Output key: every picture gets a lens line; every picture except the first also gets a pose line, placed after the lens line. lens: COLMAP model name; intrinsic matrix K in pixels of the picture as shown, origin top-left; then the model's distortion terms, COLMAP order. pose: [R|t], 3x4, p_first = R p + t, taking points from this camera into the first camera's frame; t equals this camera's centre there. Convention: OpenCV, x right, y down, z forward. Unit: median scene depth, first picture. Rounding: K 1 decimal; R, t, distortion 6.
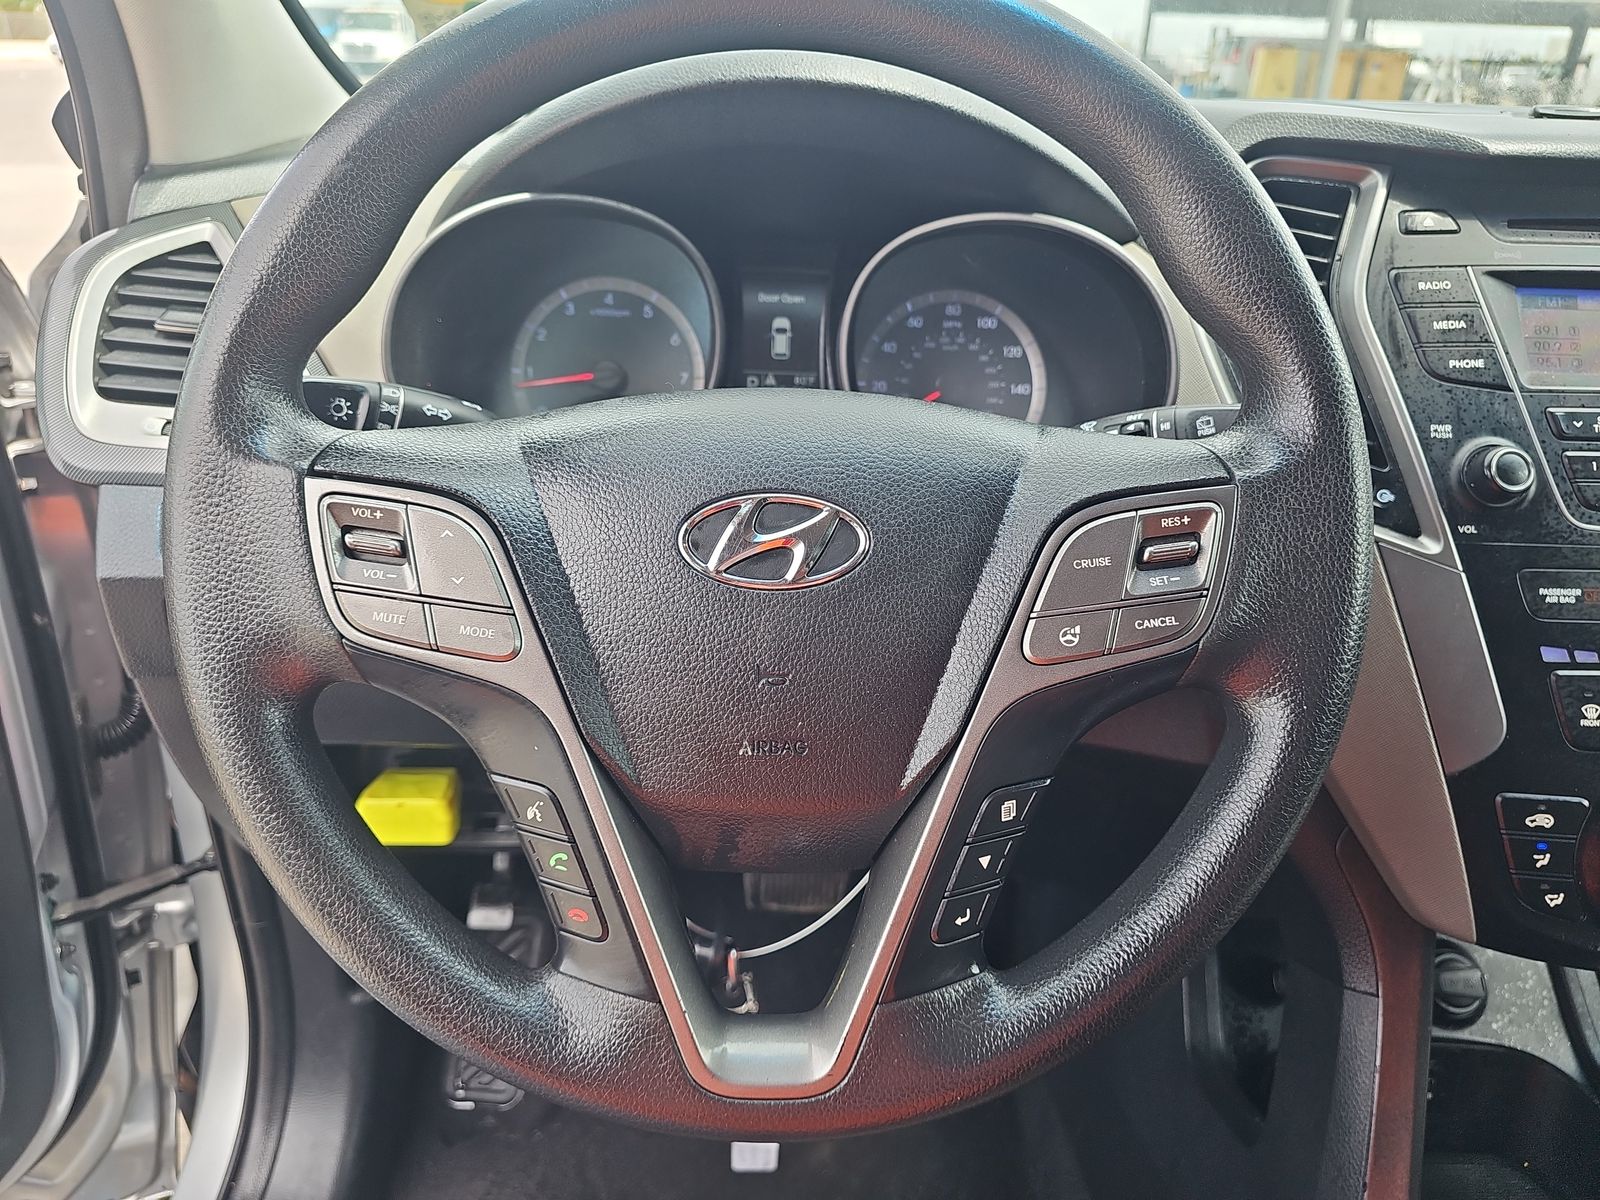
lens RADIAL K [[1068.6, 0, 800.0], [0, 1068.6, 600.0], [0, 0, 1]] dist [0.007646, -0.004135]
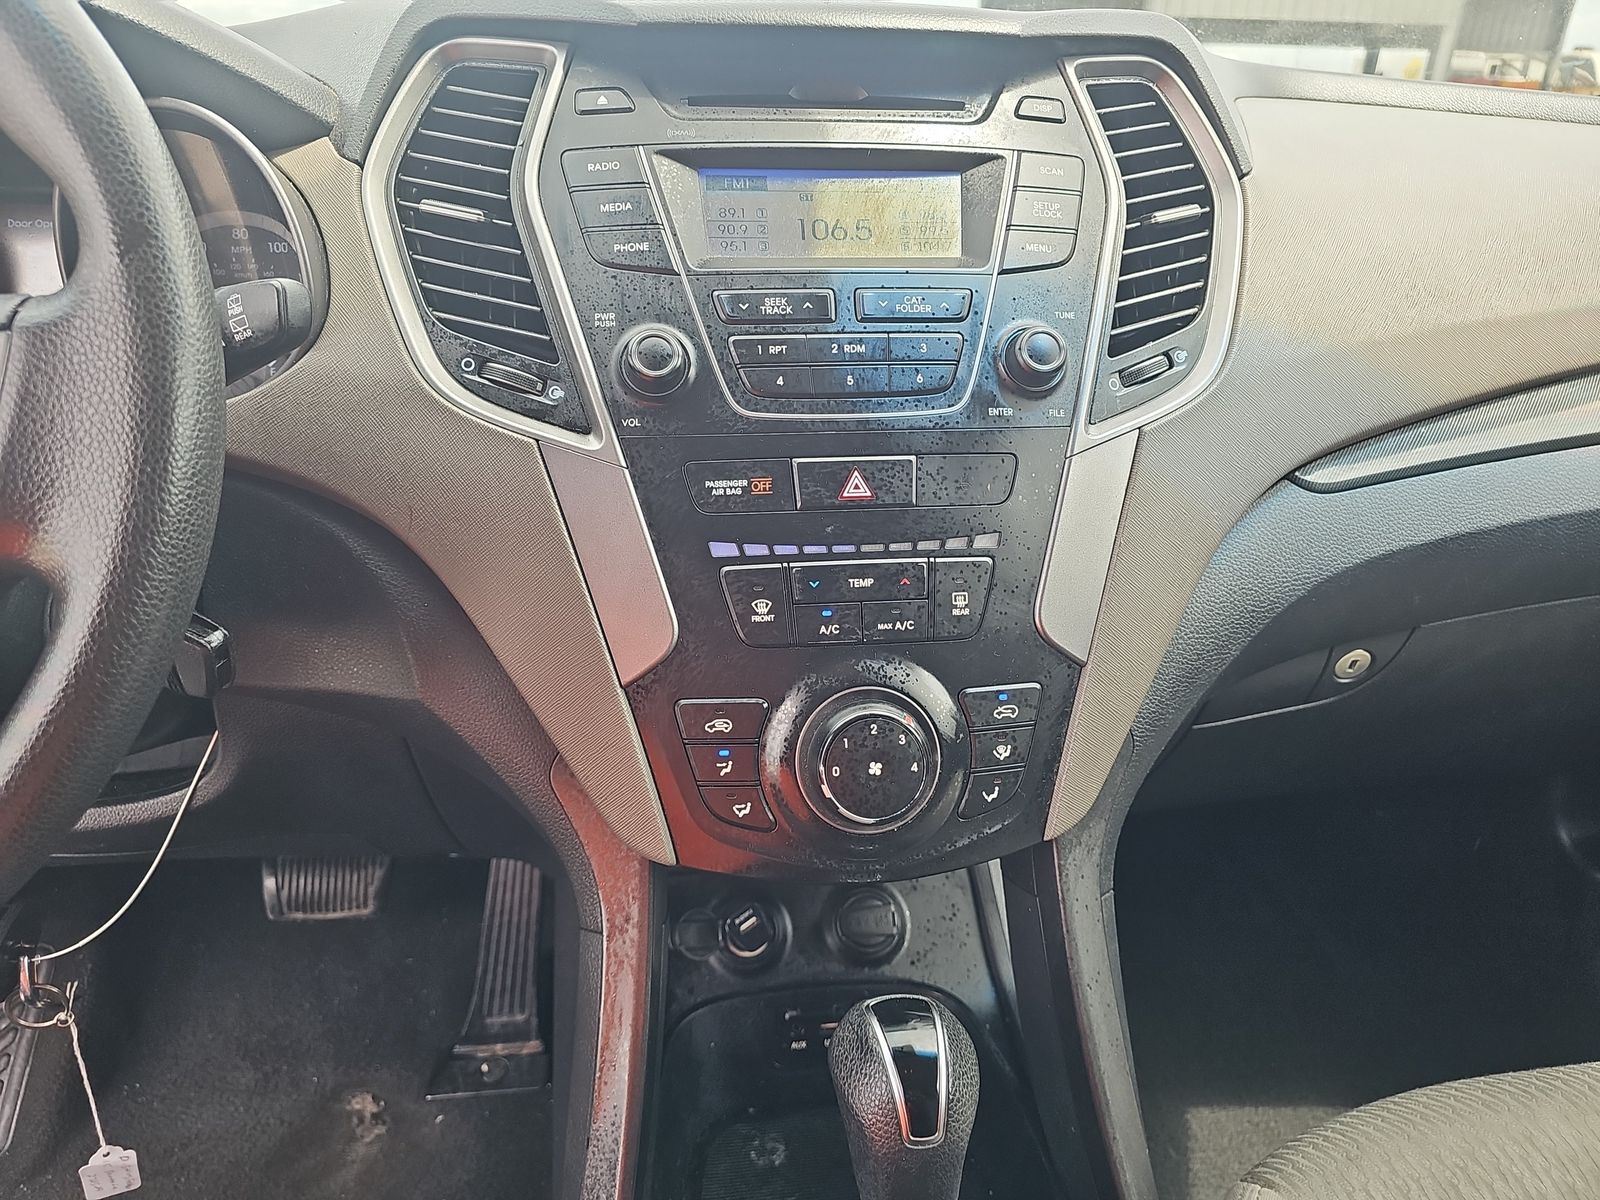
lens RADIAL K [[1042.8, 0, 800.0], [0, 1042.8, 600.0], [0, 0, 1]] dist [0.116079, -0.134615]
pose [[0.994592, -0.060506, 0.084410, 0.677387], [0.062445, 0.997838, -0.020516, 0.116425], [-0.082986, 0.025676, 0.996220, 0.074832]]
